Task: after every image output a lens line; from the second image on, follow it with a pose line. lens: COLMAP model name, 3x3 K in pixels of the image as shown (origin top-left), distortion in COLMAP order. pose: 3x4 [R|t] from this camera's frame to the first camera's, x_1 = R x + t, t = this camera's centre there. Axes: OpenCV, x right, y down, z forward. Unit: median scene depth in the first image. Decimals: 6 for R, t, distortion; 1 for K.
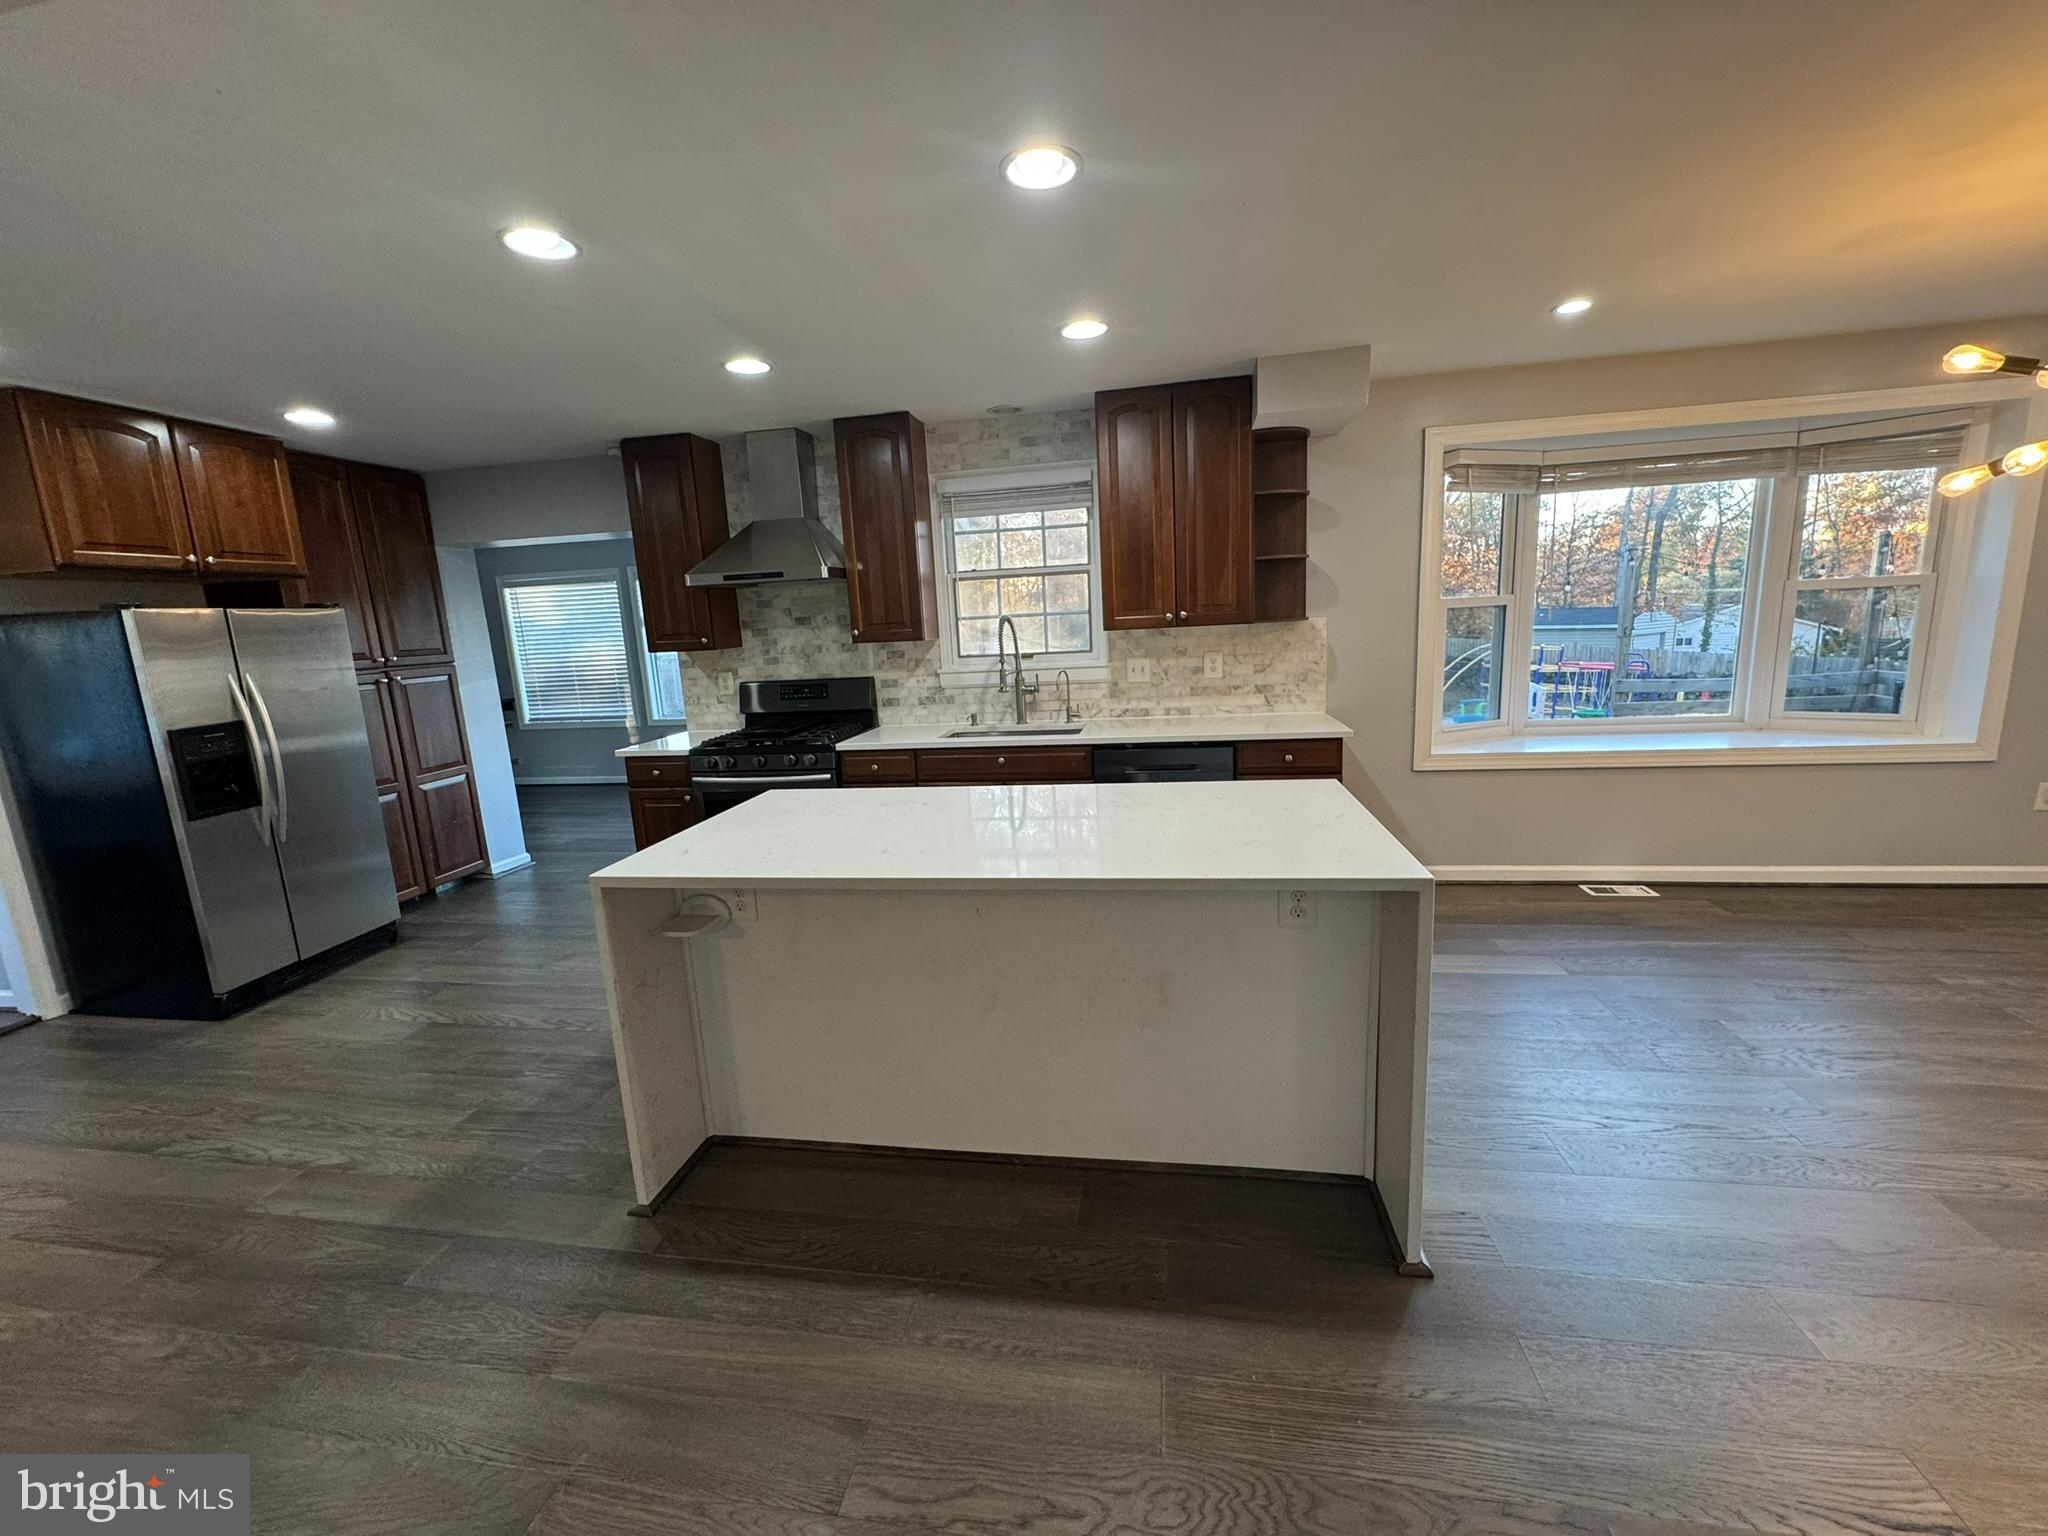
lens RADIAL K [[816.8, 0, 1029.2], [0, 816.8, 773.4], [0, 0, 1]] dist [0.002168, 0.000757]
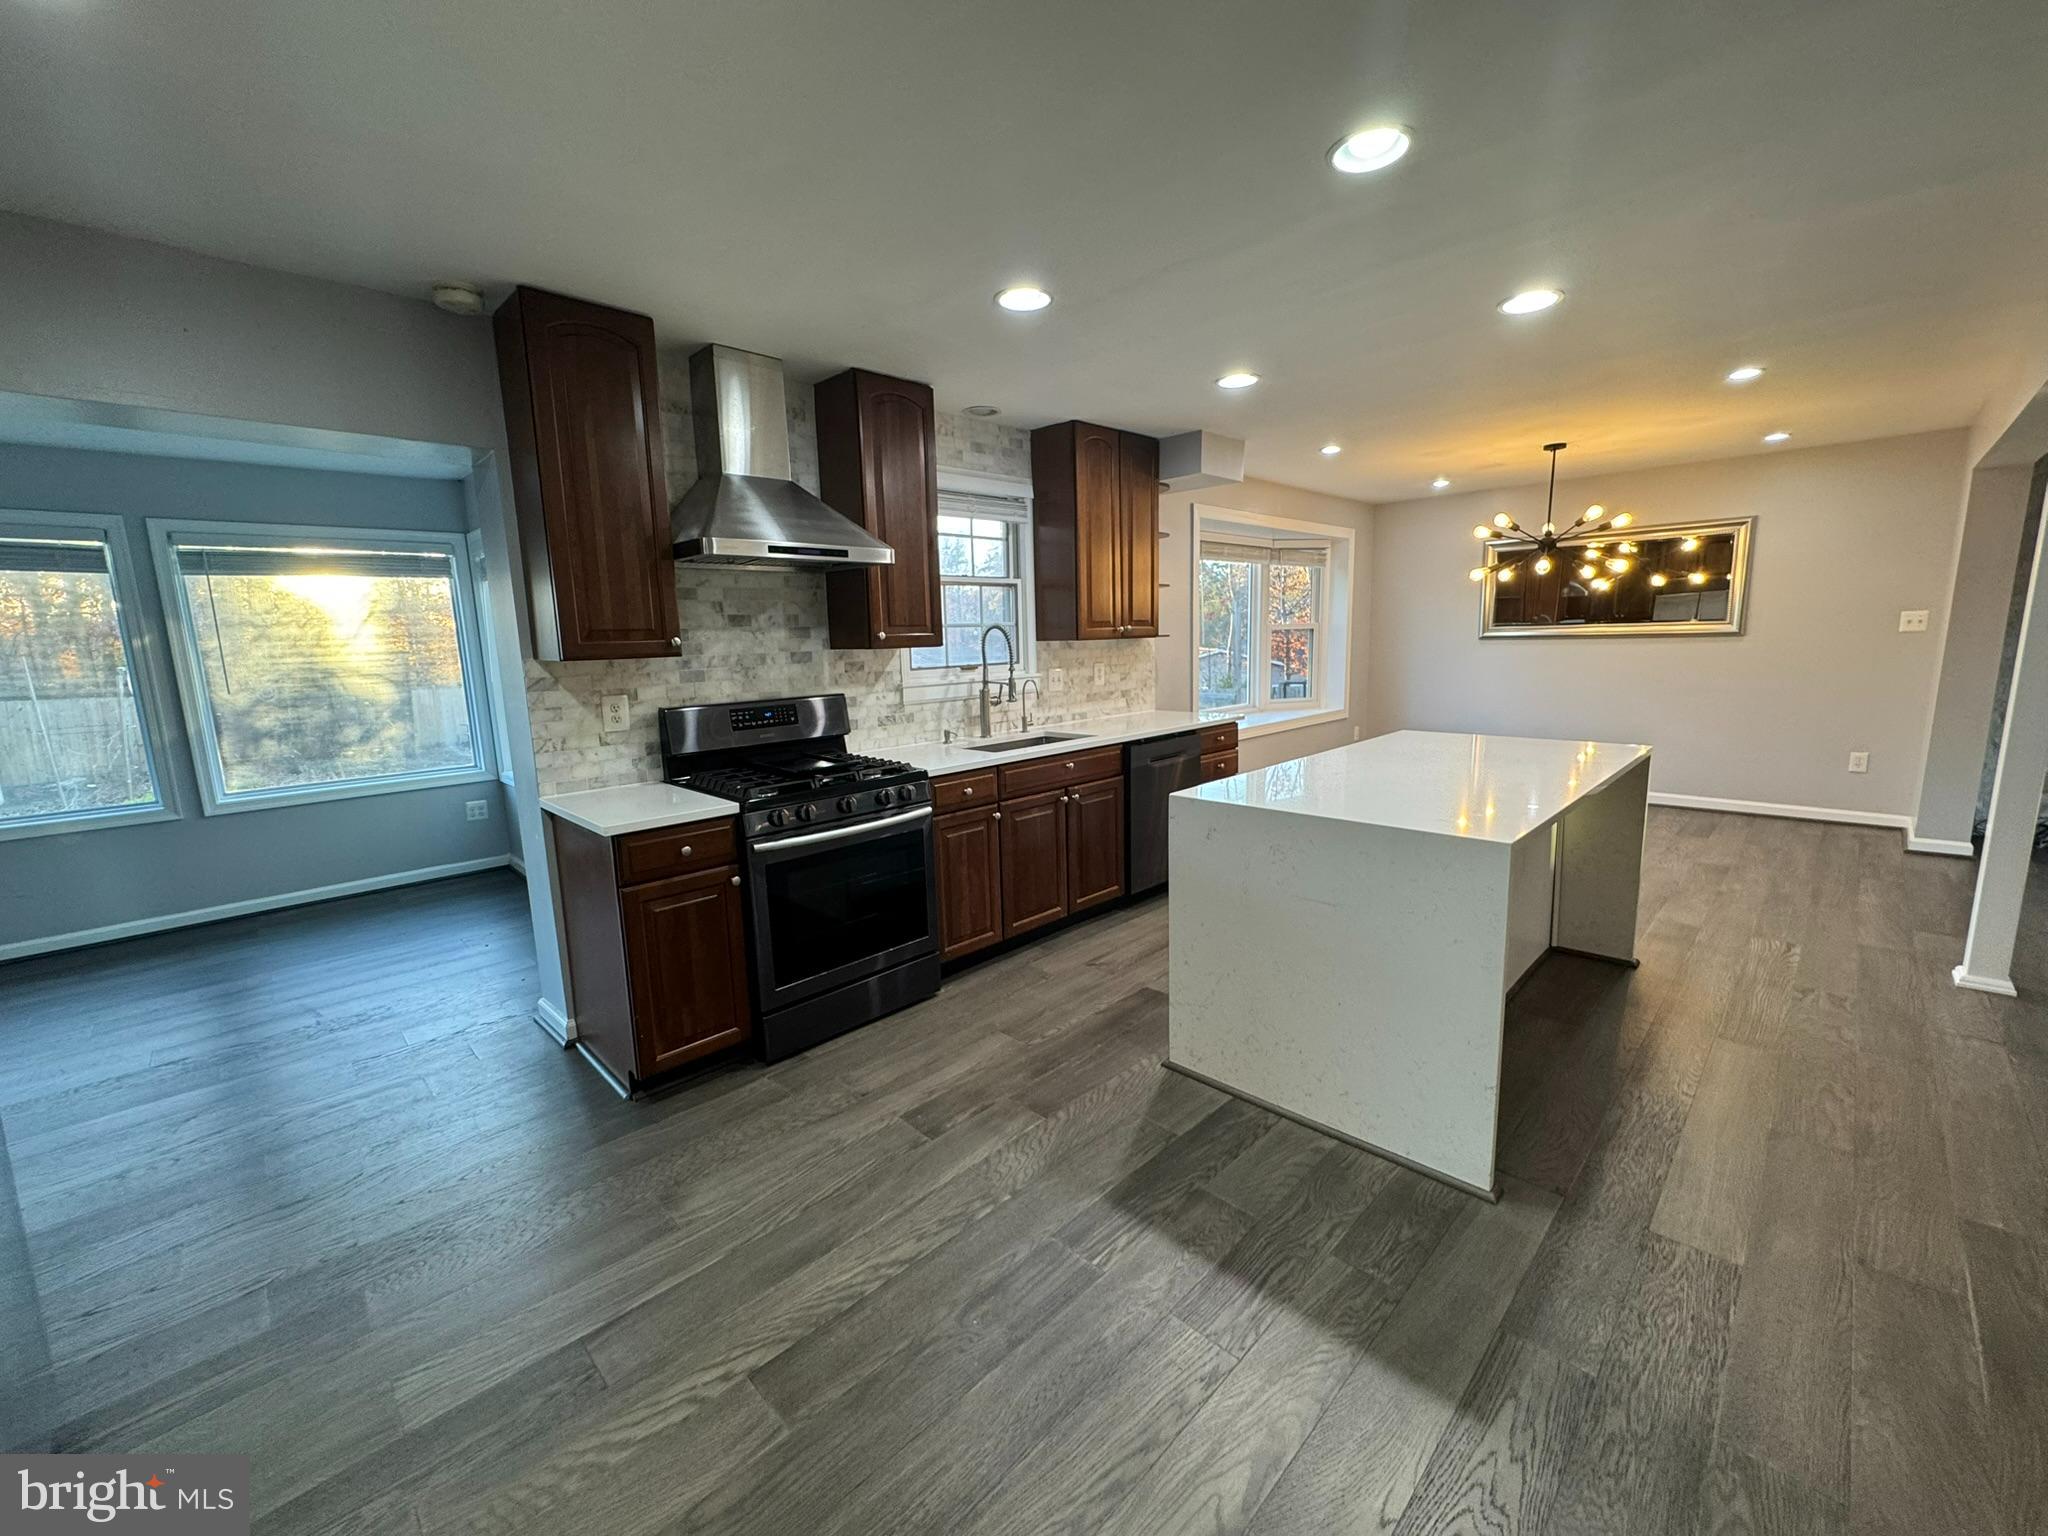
lens RADIAL K [[816.8, 0, 1017.2], [0, 816.8, 770.7], [0, 0, 1]] dist [0.002168, 0.000757]
pose [[0.583670, -0.099698, 0.805847, -0.735285], [0.149744, 0.988628, 0.013853, -0.029014], [-0.798064, 0.112585, 0.591962, 0.395249]]
